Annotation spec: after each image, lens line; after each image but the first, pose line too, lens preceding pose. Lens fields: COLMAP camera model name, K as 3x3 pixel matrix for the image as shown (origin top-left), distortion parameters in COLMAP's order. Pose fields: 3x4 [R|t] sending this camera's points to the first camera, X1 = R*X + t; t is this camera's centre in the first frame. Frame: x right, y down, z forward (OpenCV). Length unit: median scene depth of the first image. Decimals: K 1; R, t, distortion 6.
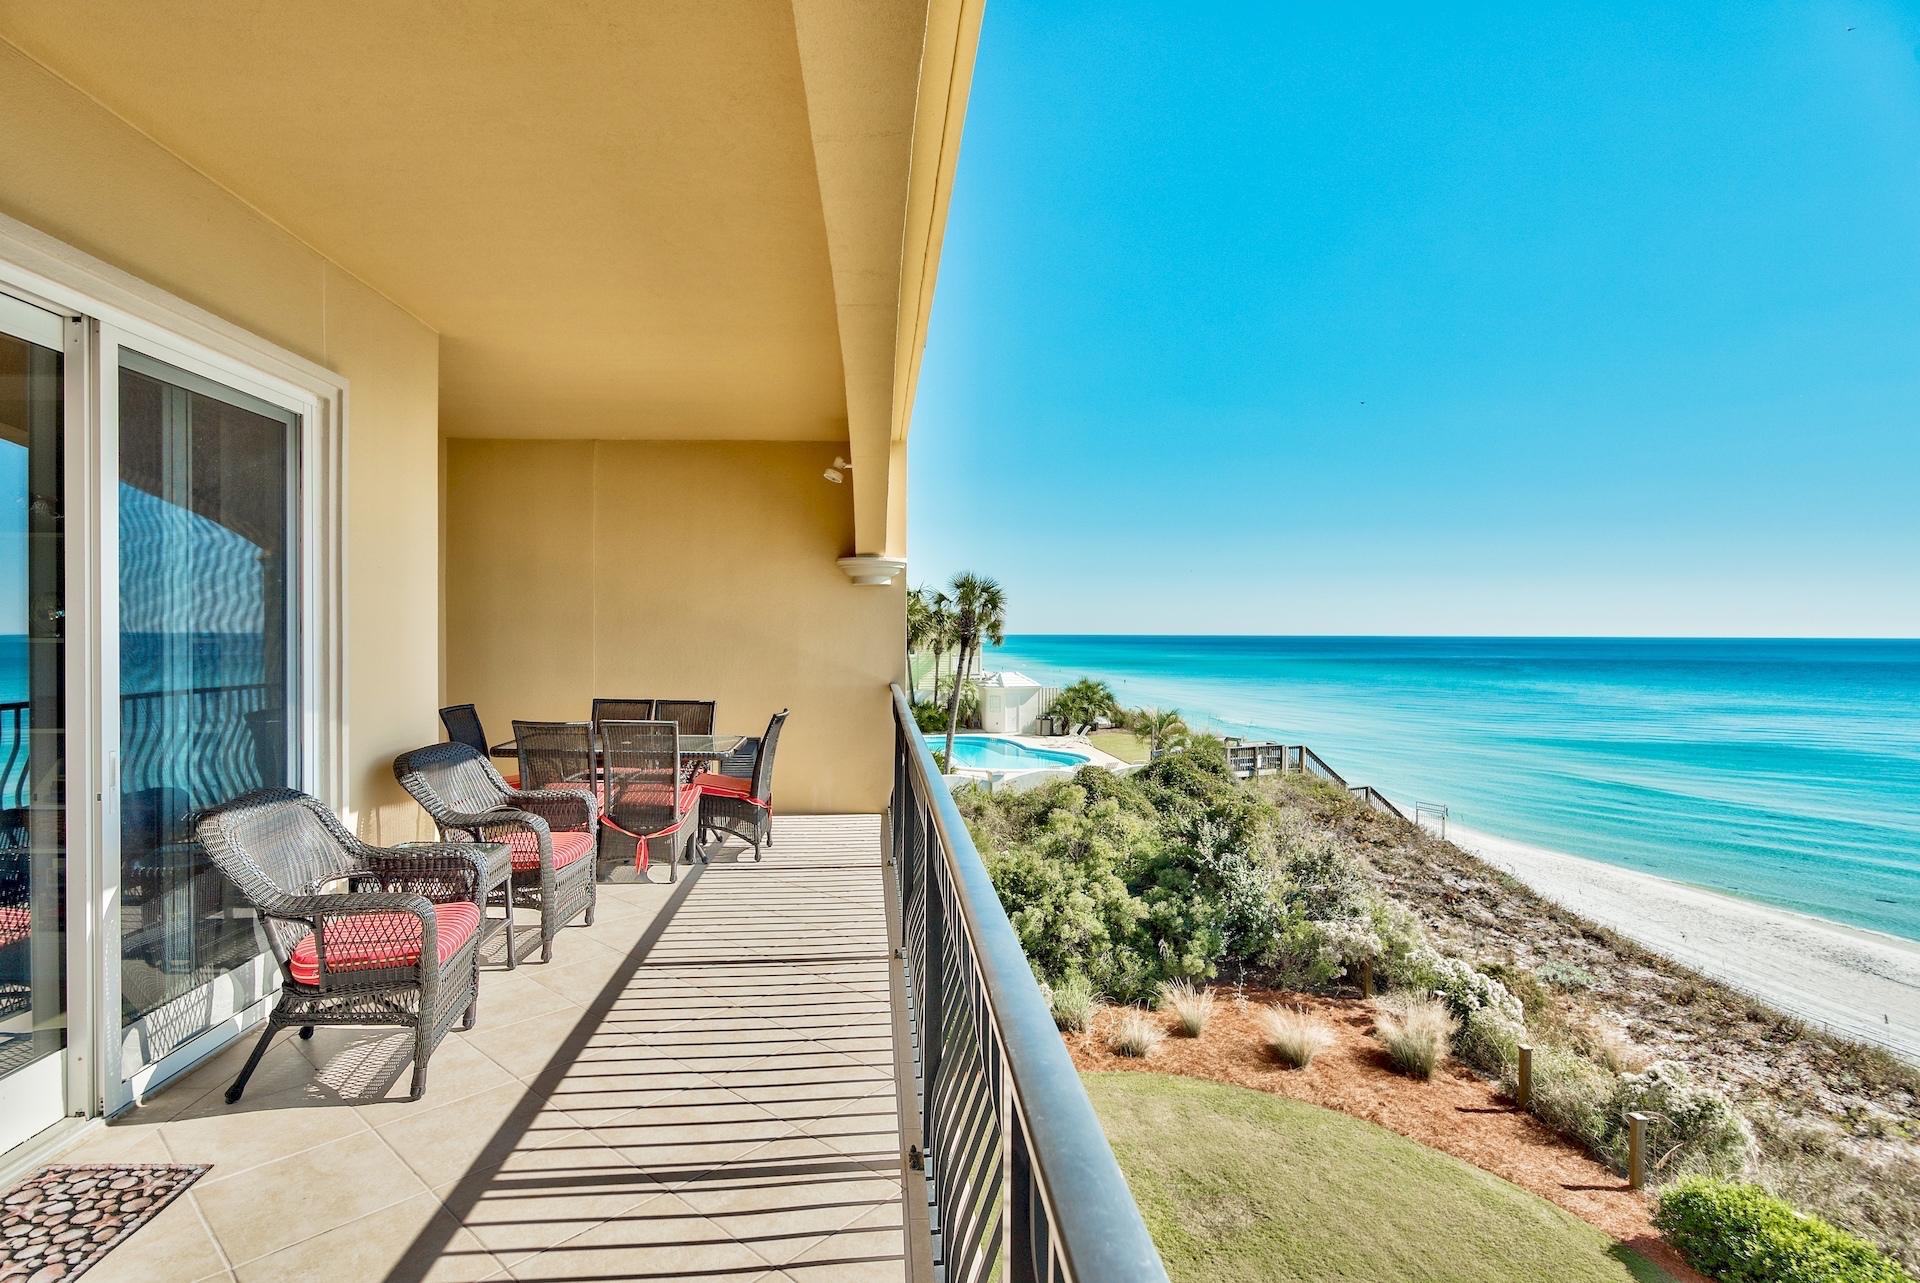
lens RADIAL K [[969.0, 0, 964.3], [0, 969.0, 590.0], [0, 0, 1]] dist [-0.002227, -0.000347]
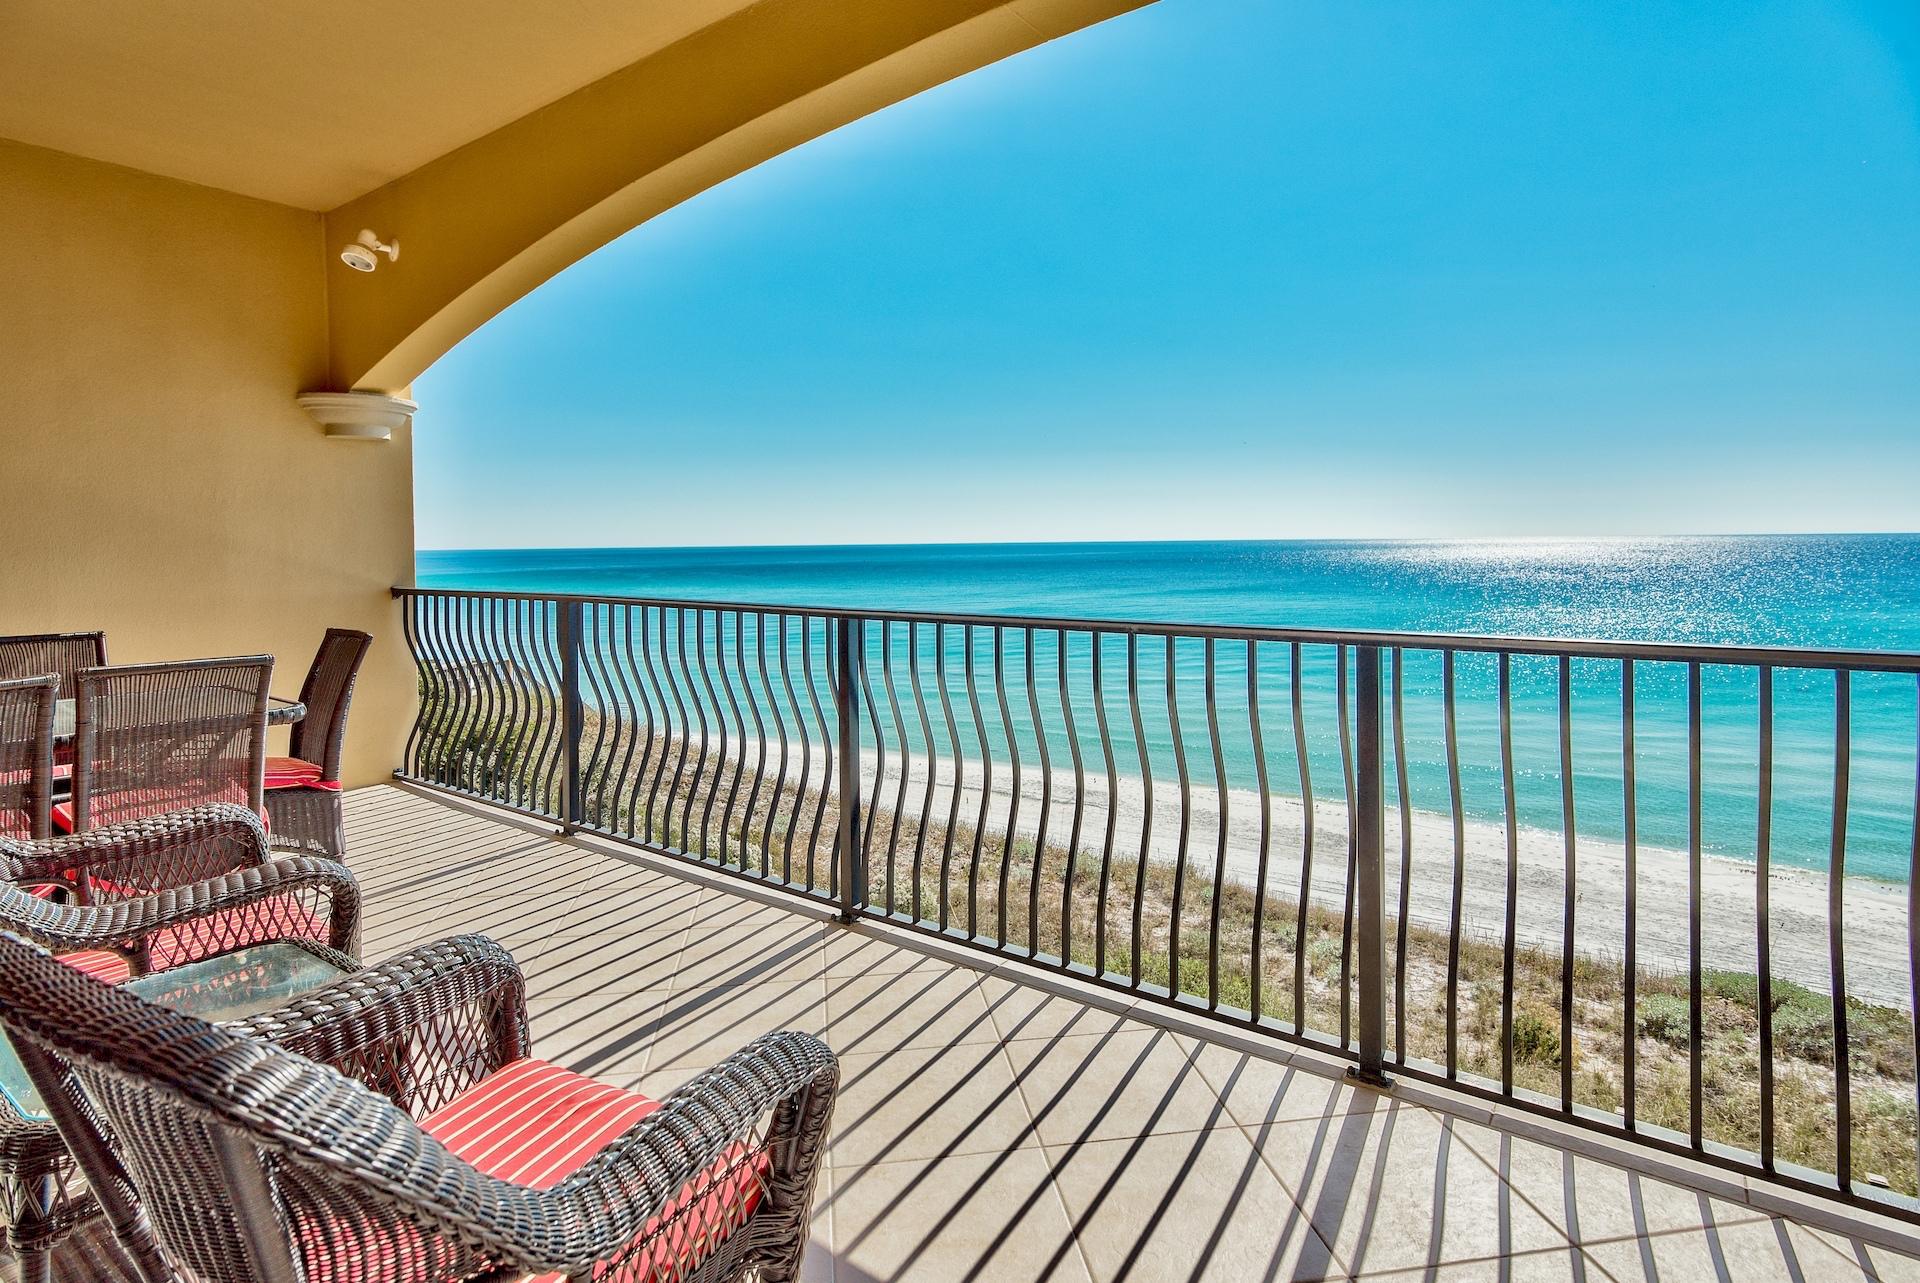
lens RADIAL K [[966.2, 0, 964.2], [0, 966.2, 528.3], [0, 0, 1]] dist [-0.002008, -0.000018]
pose [[0.659713, -0.002040, 0.751515, -0.388688], [-0.016844, 0.999705, 0.017500, 0.045178], [-0.751329, -0.024204, 0.659484, 0.316935]]
